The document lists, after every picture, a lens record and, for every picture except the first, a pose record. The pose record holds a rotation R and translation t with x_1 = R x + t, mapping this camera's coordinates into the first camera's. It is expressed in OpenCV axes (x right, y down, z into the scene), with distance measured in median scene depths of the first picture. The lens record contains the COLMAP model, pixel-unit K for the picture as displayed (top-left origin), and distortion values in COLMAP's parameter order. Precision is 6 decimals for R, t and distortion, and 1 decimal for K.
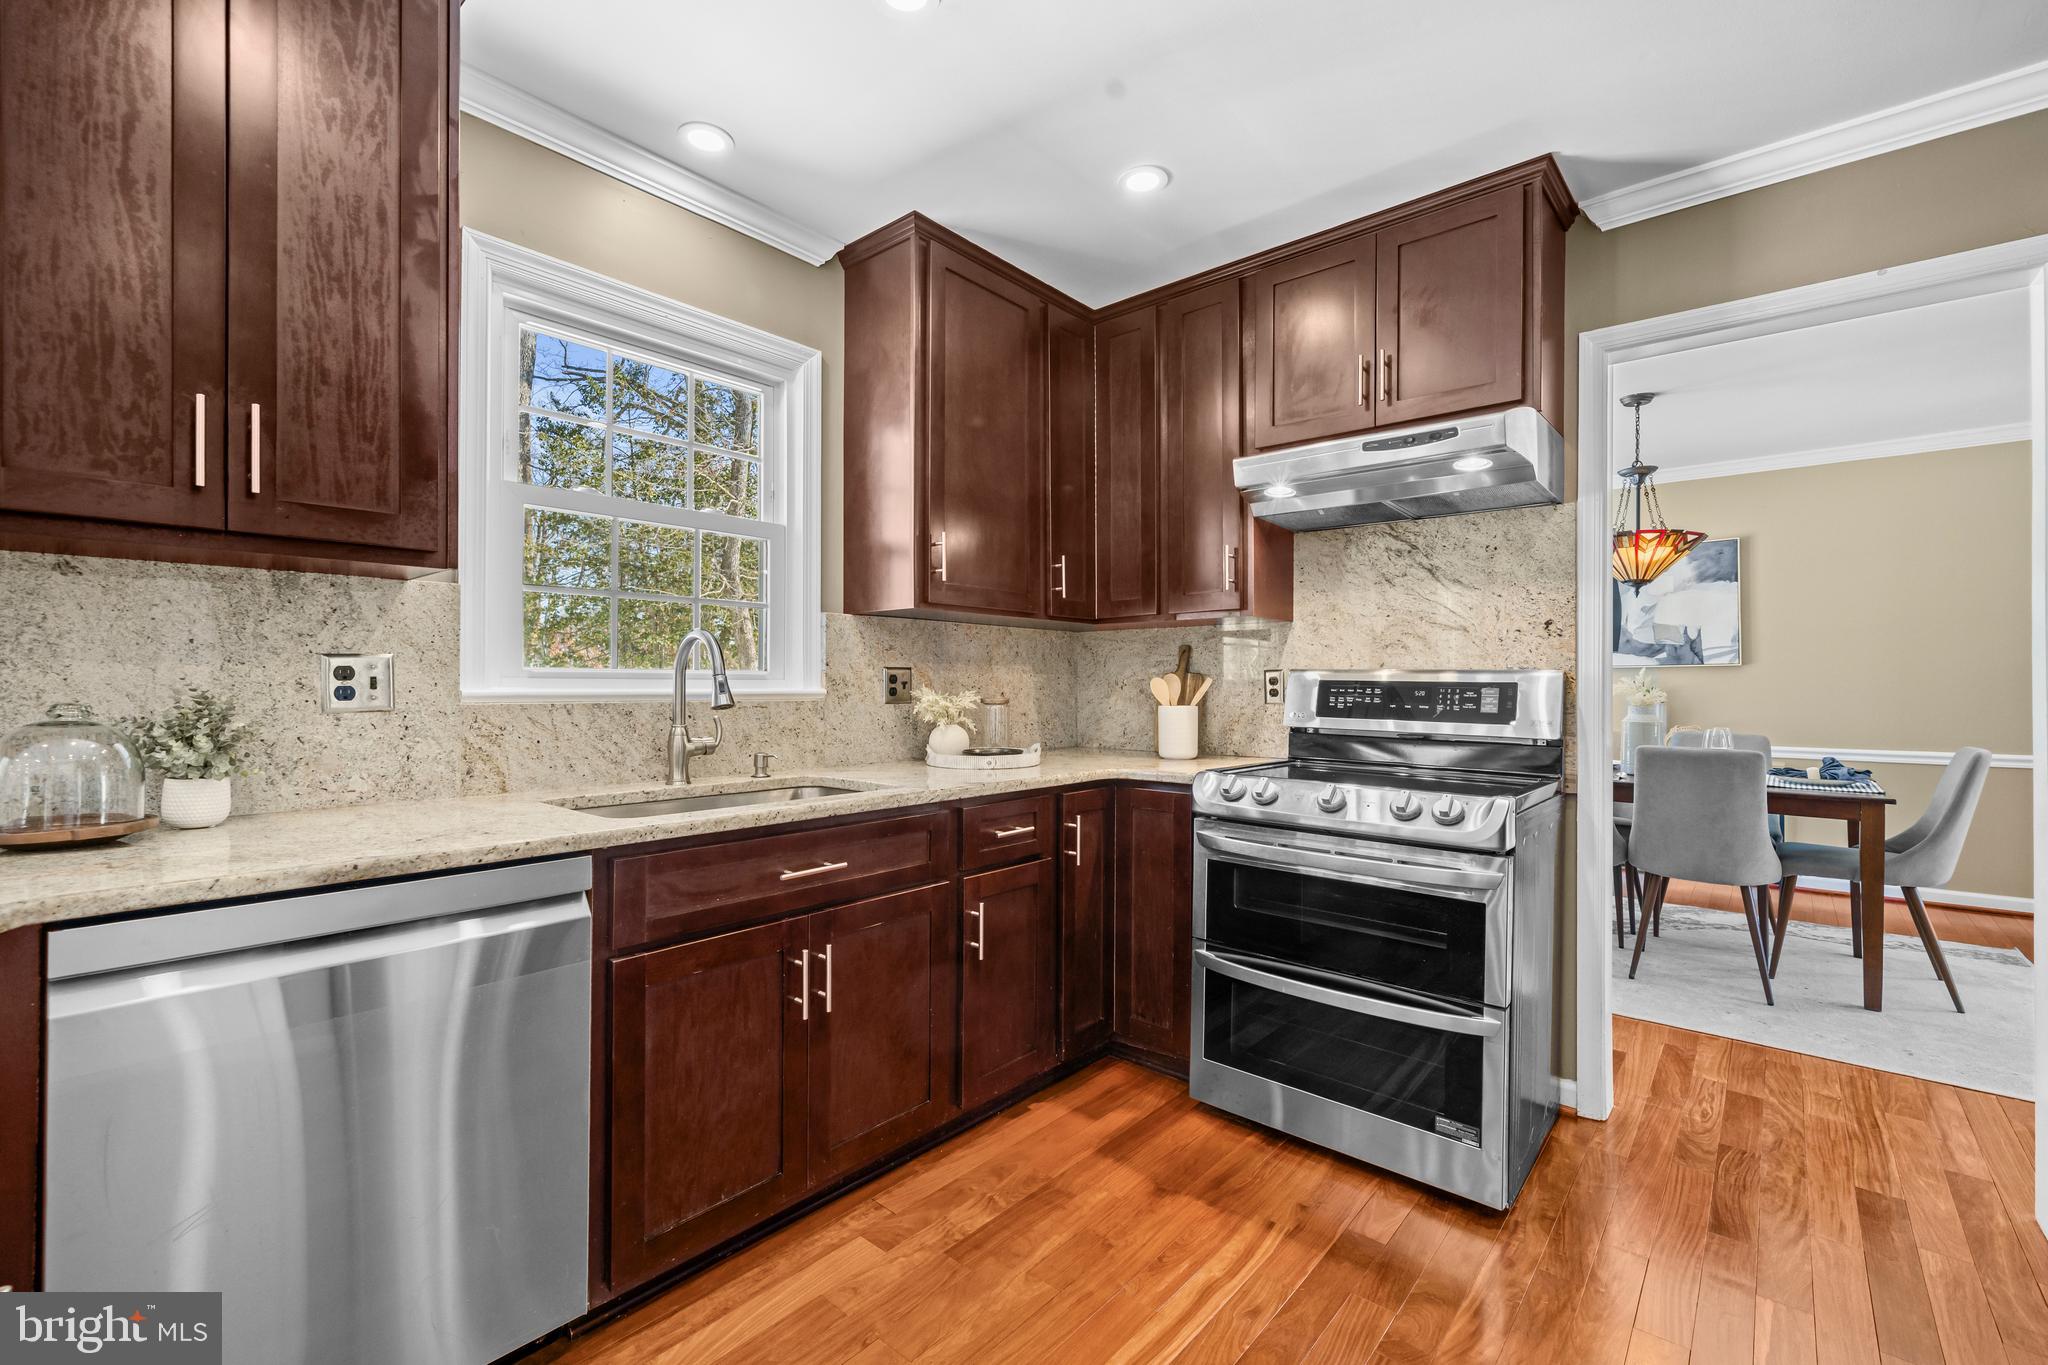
lens RADIAL K [[867.4, 0, 1024.0], [0, 867.4, 682.5], [0, 0, 1]] dist [0.000086, 0.000187]
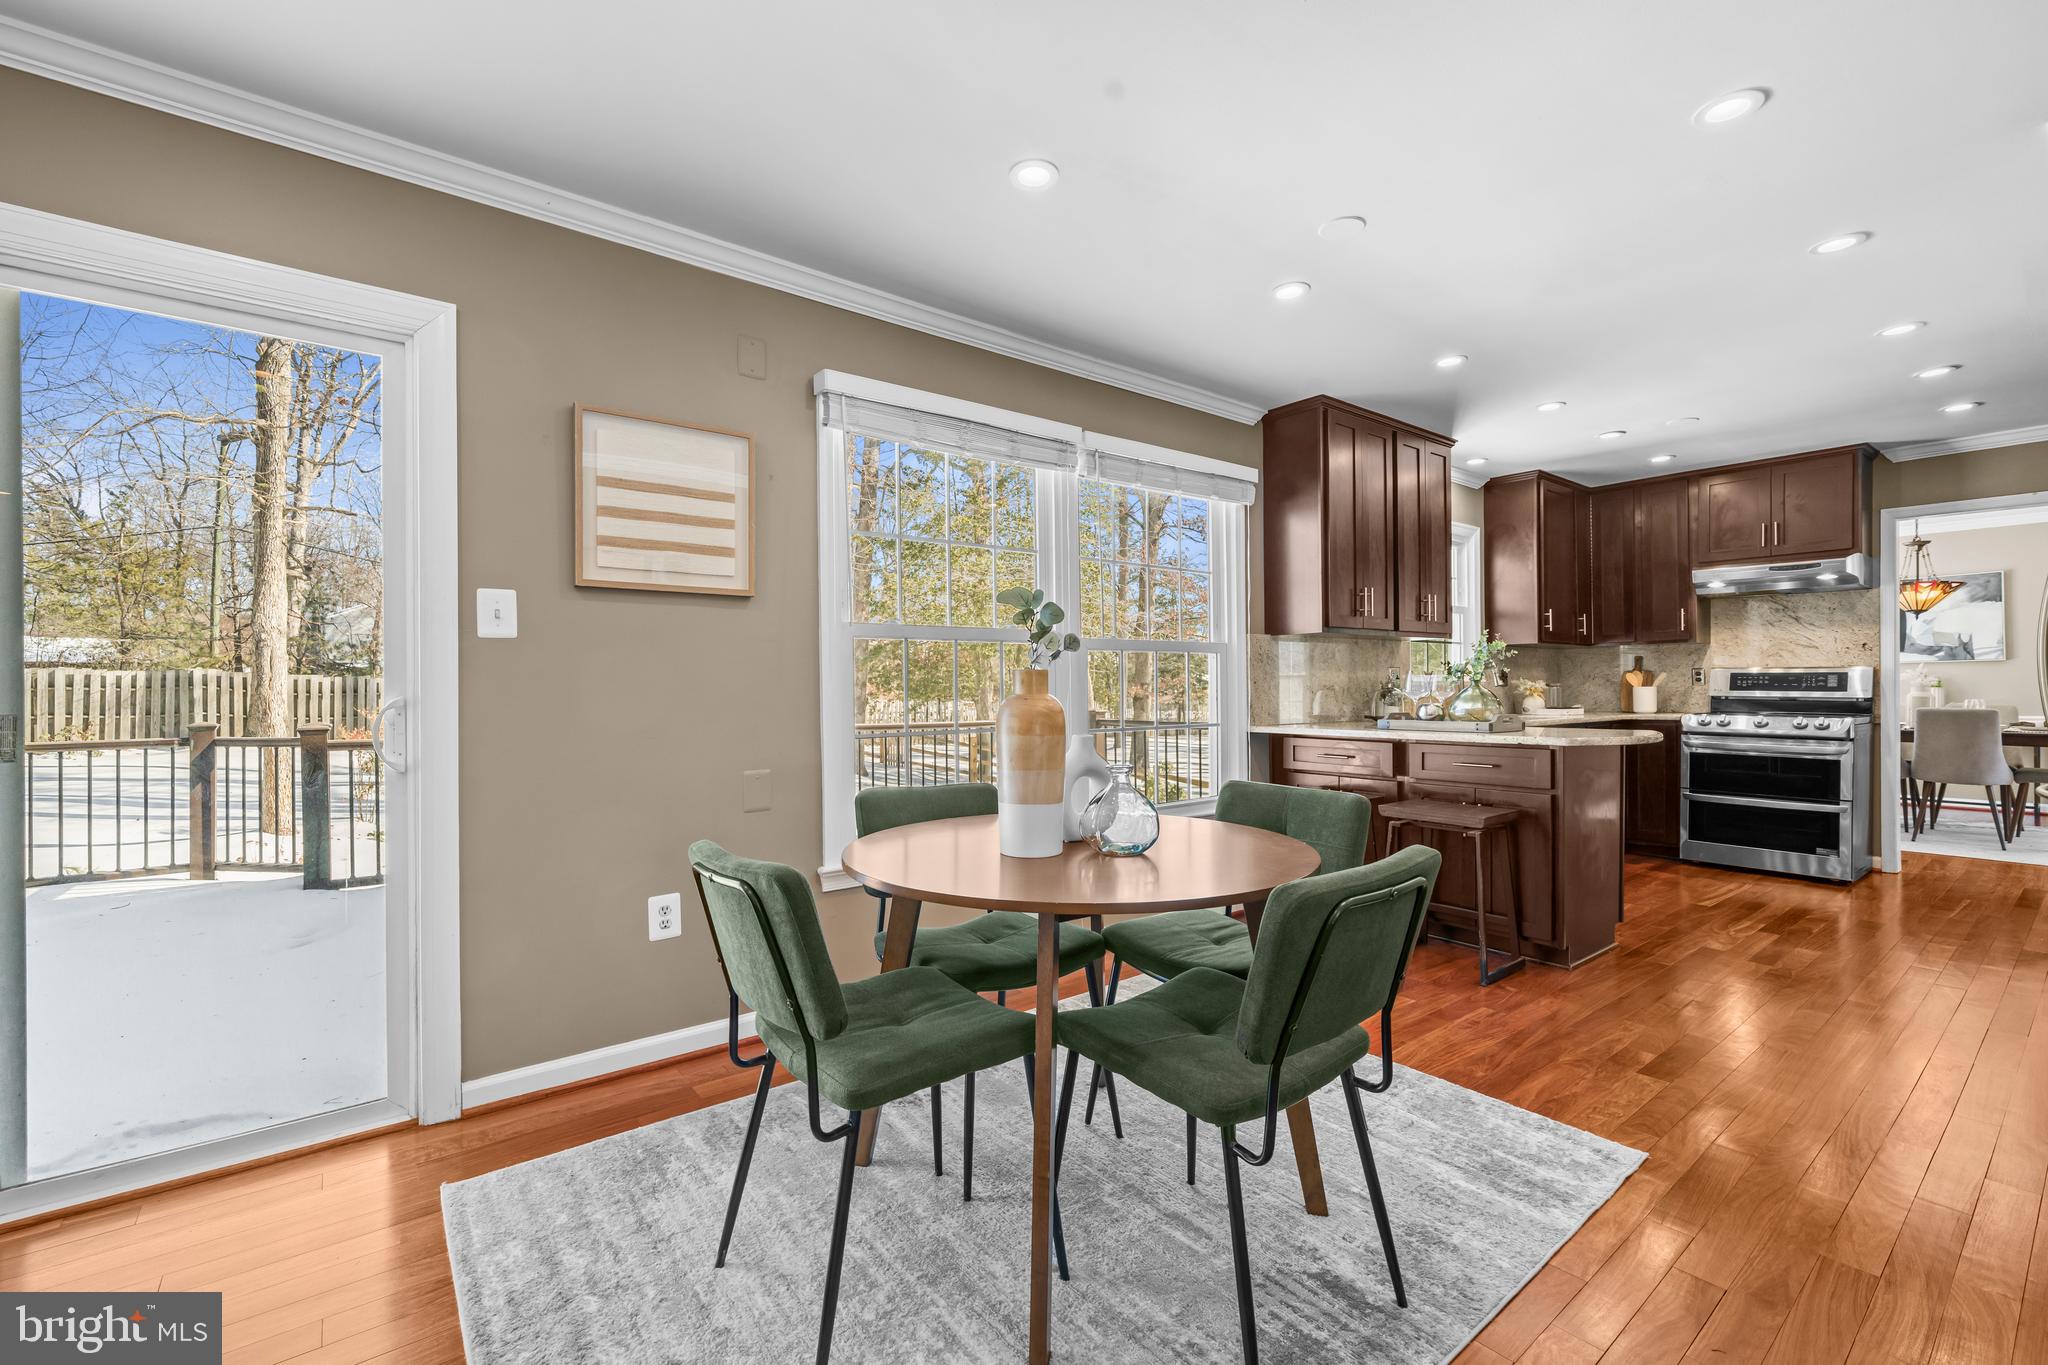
lens RADIAL K [[869.6, 0, 1017.7], [0, 869.6, 689.3], [0, 0, 1]] dist [-0.000664, 0.000312]
pose [[0.980644, -0.009872, -0.195552, -1.010131], [0.010785, 0.999935, 0.003605, 0.011867], [0.195503, -0.005644, 0.980687, -1.490485]]
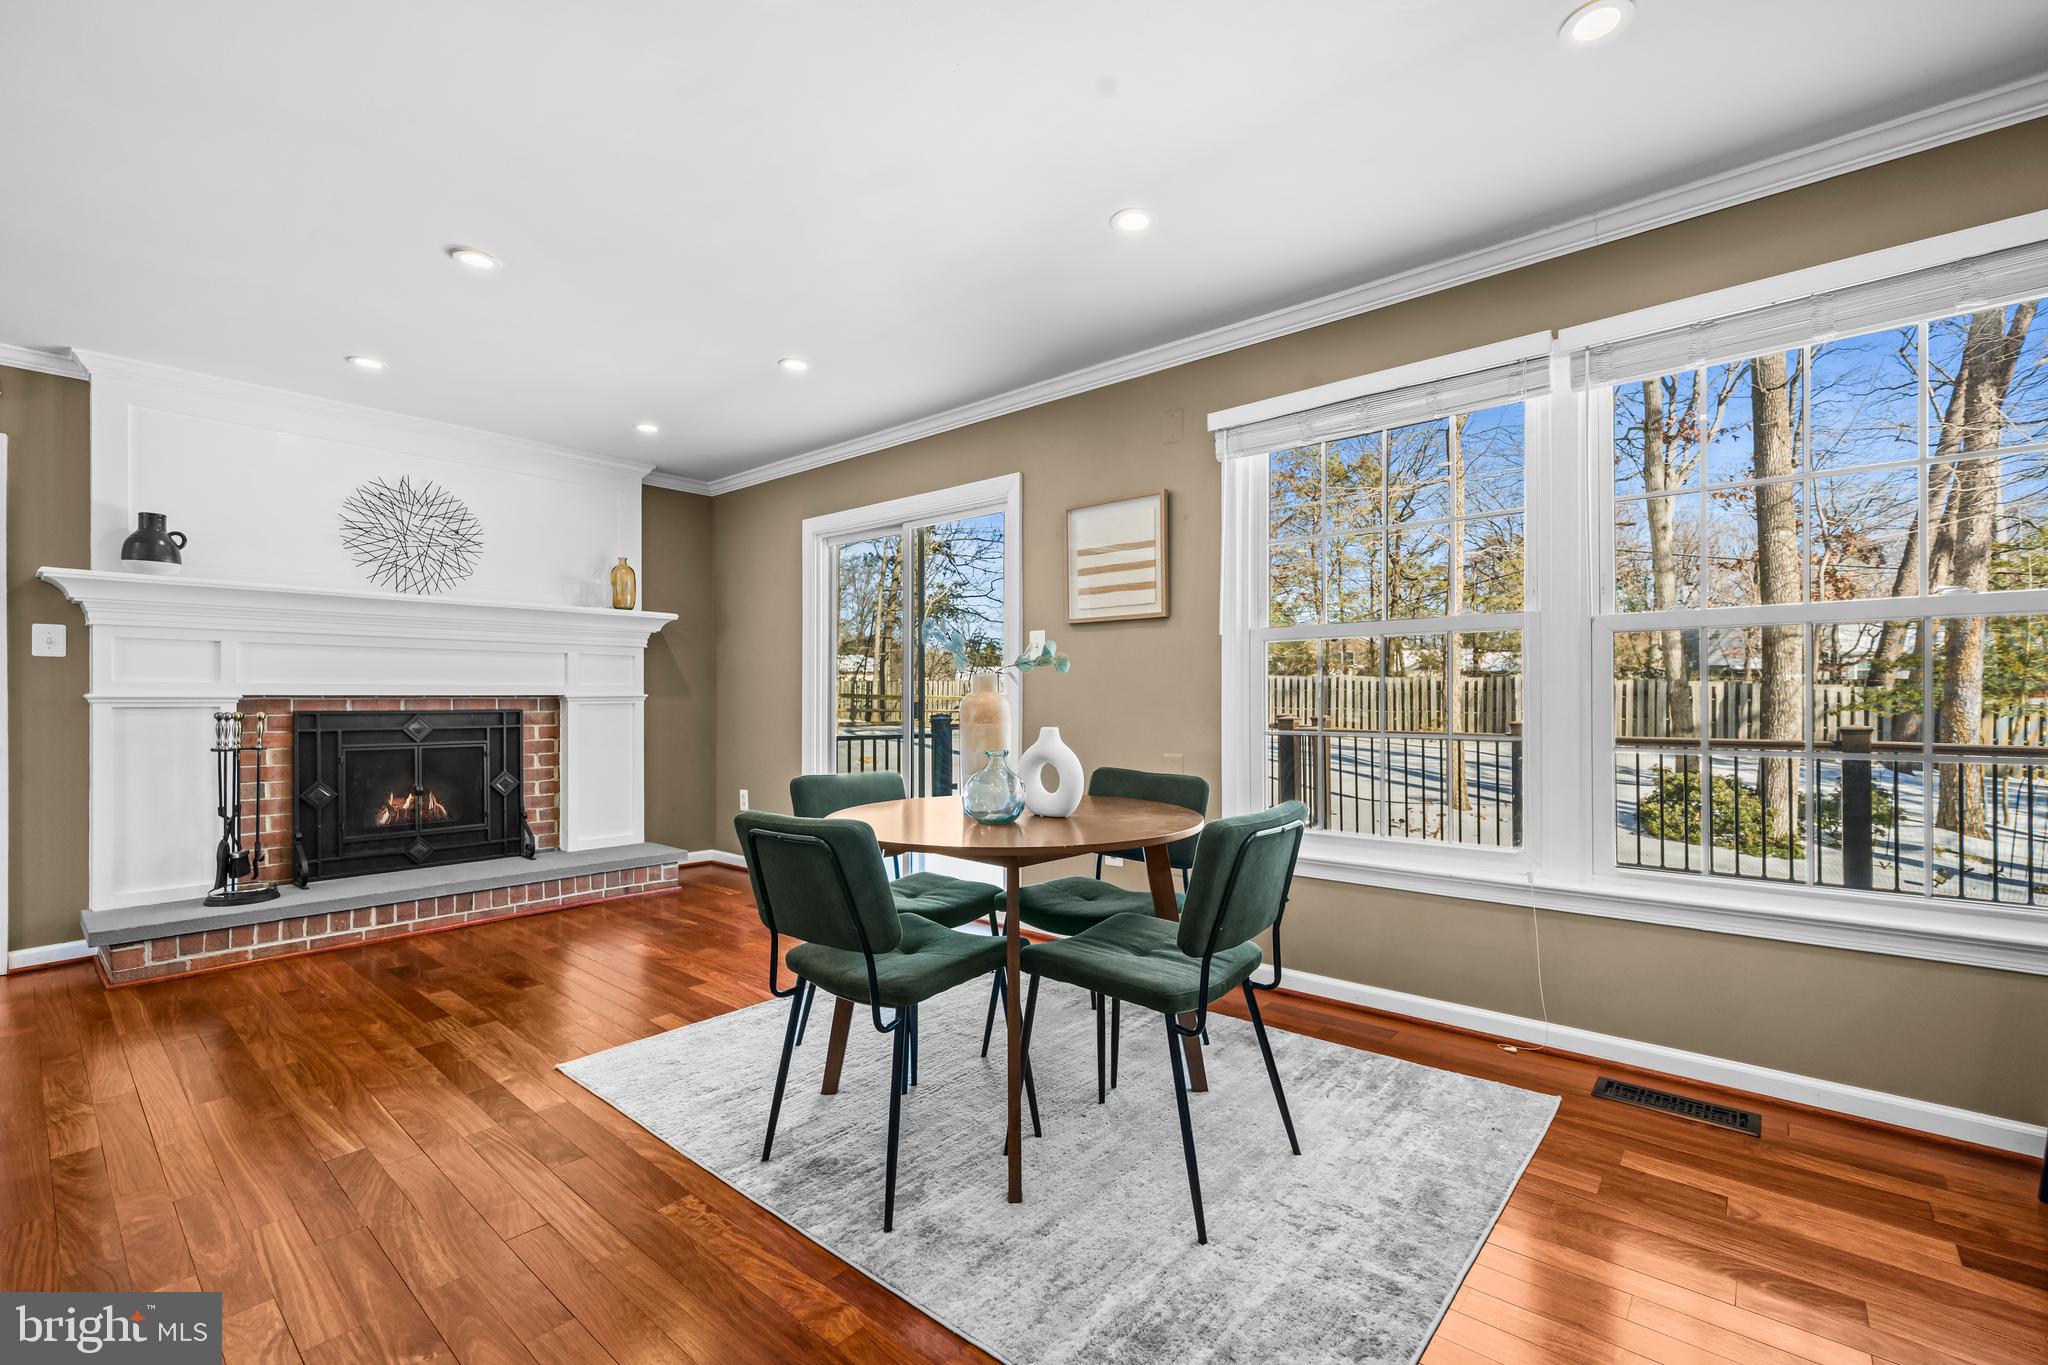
lens RADIAL K [[874.8, 0, 1018.8], [0, 874.8, 697.6], [0, 0, 1]] dist [0.001333, 0.000627]
pose [[-0.002210, -0.003431, -0.999992, -0.142415], [0.005426, 0.999979, -0.003443, 0.028867], [0.999983, -0.005433, -0.002191, -0.708652]]
